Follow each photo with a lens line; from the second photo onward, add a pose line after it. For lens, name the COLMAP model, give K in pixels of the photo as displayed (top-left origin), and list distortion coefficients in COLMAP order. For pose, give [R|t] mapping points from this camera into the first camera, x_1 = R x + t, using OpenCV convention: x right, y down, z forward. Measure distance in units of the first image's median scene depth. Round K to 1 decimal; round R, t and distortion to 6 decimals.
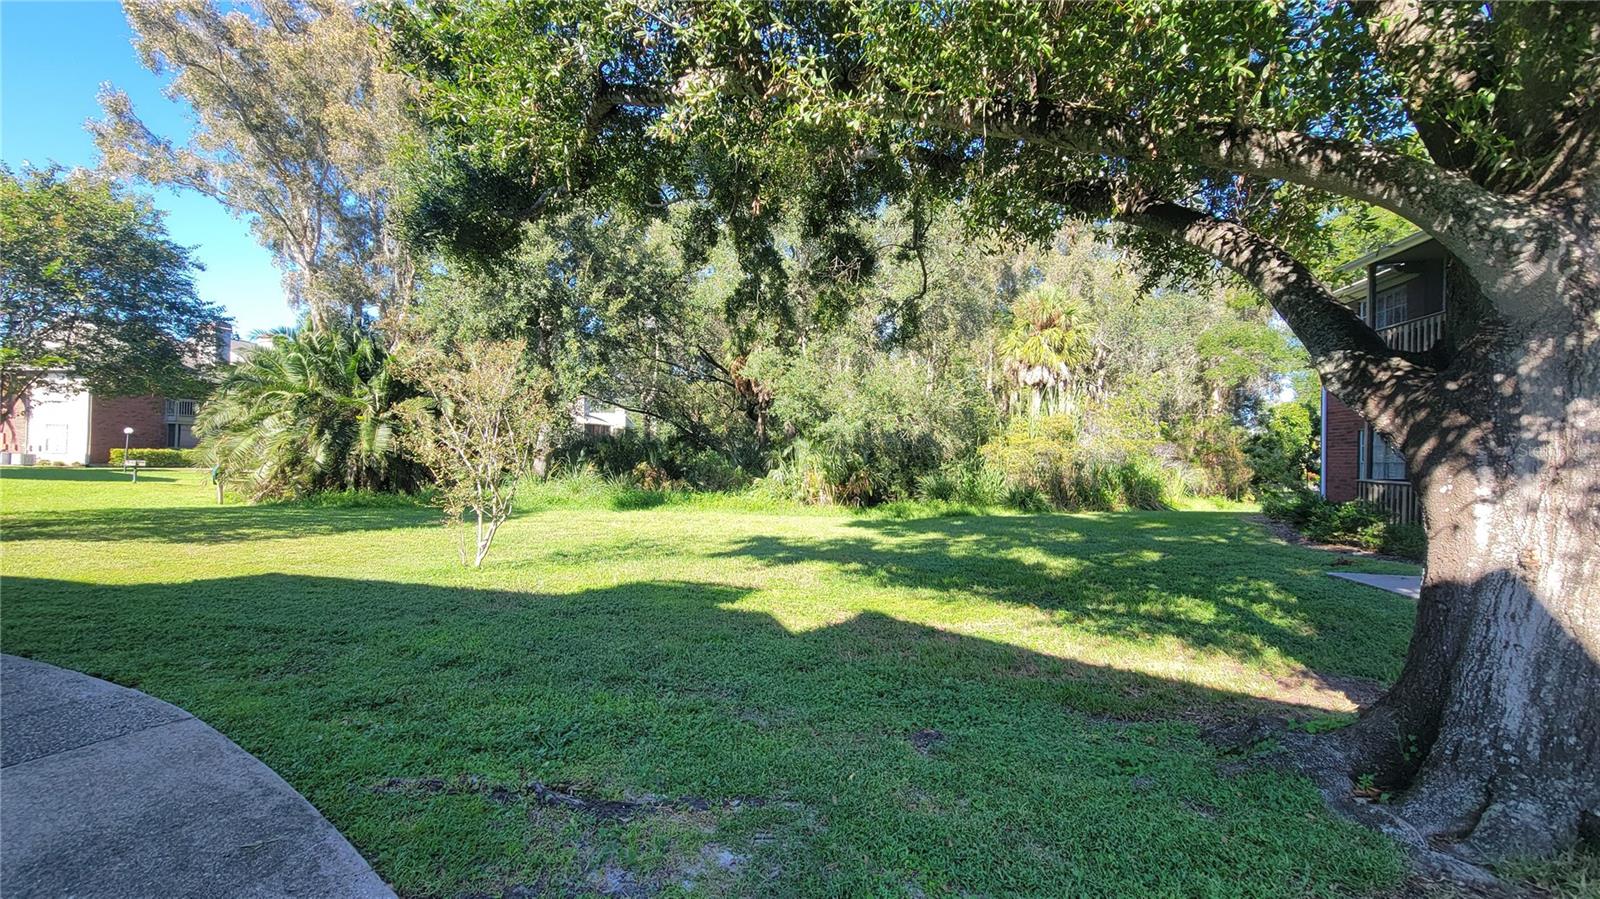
lens RADIAL K [[651.6, 0, 792.2], [0, 651.6, 450.2], [0, 0, 1]] dist [-0.000027, -0.000413]
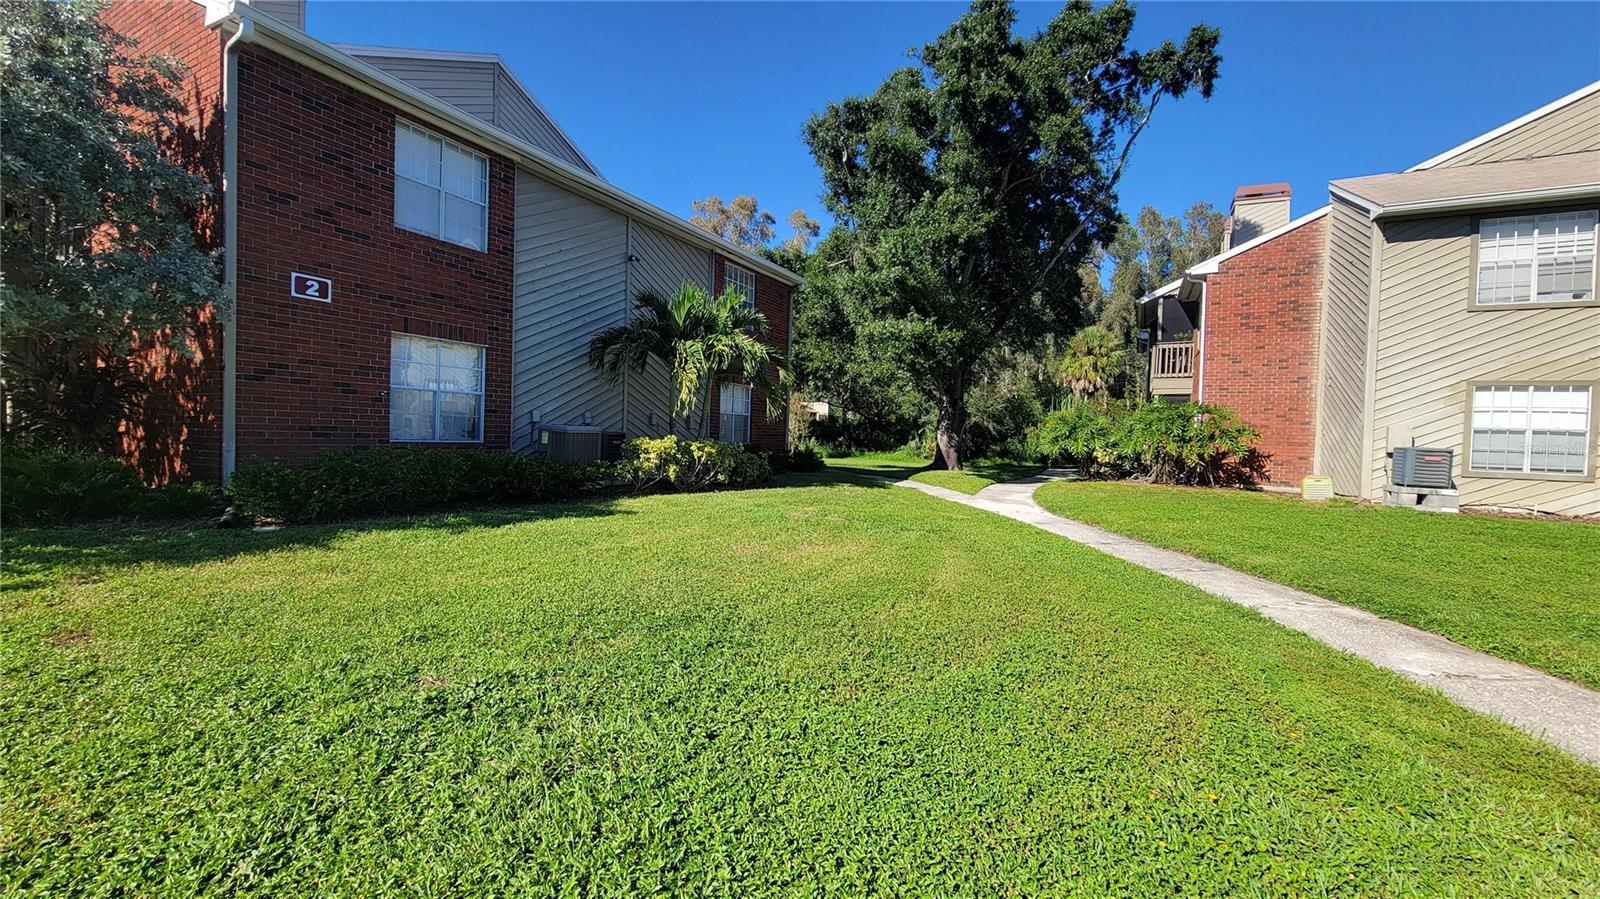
lens RADIAL K [[651.6, 0, 792.2], [0, 651.6, 450.2], [0, 0, 1]] dist [-0.000027, -0.000413]
pose [[0.954400, 0.015176, -0.298145, 0.187891], [-0.007889, 0.999640, 0.025630, 0.010876], [0.298427, -0.022109, 0.954176, -0.798823]]
